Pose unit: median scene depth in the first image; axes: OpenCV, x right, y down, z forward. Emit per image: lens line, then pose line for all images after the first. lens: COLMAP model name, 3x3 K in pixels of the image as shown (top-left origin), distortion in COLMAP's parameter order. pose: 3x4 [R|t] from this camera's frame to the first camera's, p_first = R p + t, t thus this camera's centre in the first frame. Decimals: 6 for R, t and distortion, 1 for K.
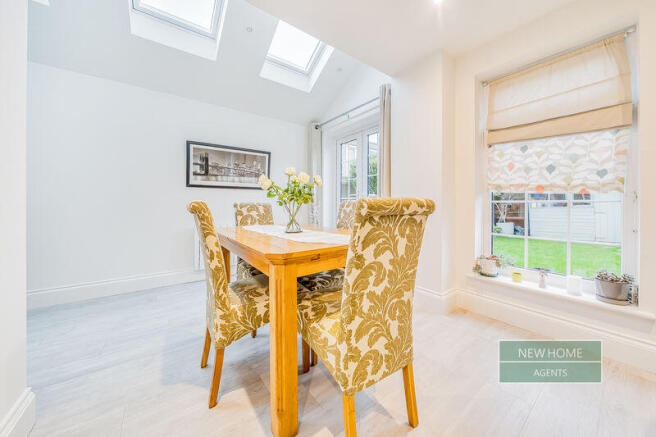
lens RADIAL K [[225.3, 0, 326.8], [0, 225.3, 215.3], [0, 0, 1]] dist [-0.000328, -0.000010]
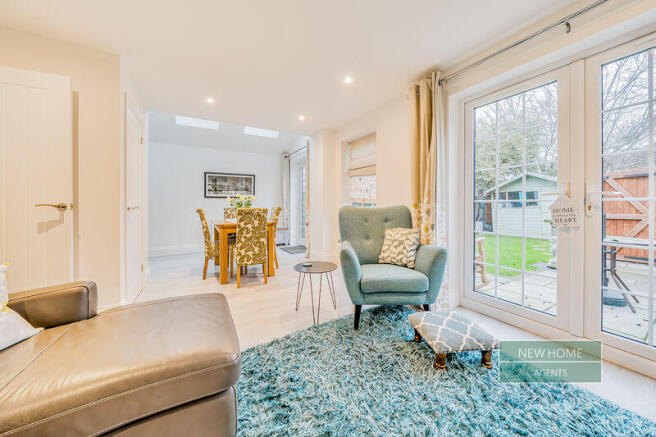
lens RADIAL K [[225.3, 0, 329.7], [0, 225.3, 213.5], [0, 0, 1]] dist [-0.000328, -0.000010]
pose [[0.994992, -0.002956, -0.099908, 0.539262], [0.002432, 0.999983, -0.005370, 0.007102], [0.099922, 0.005100, 0.994982, -0.668599]]
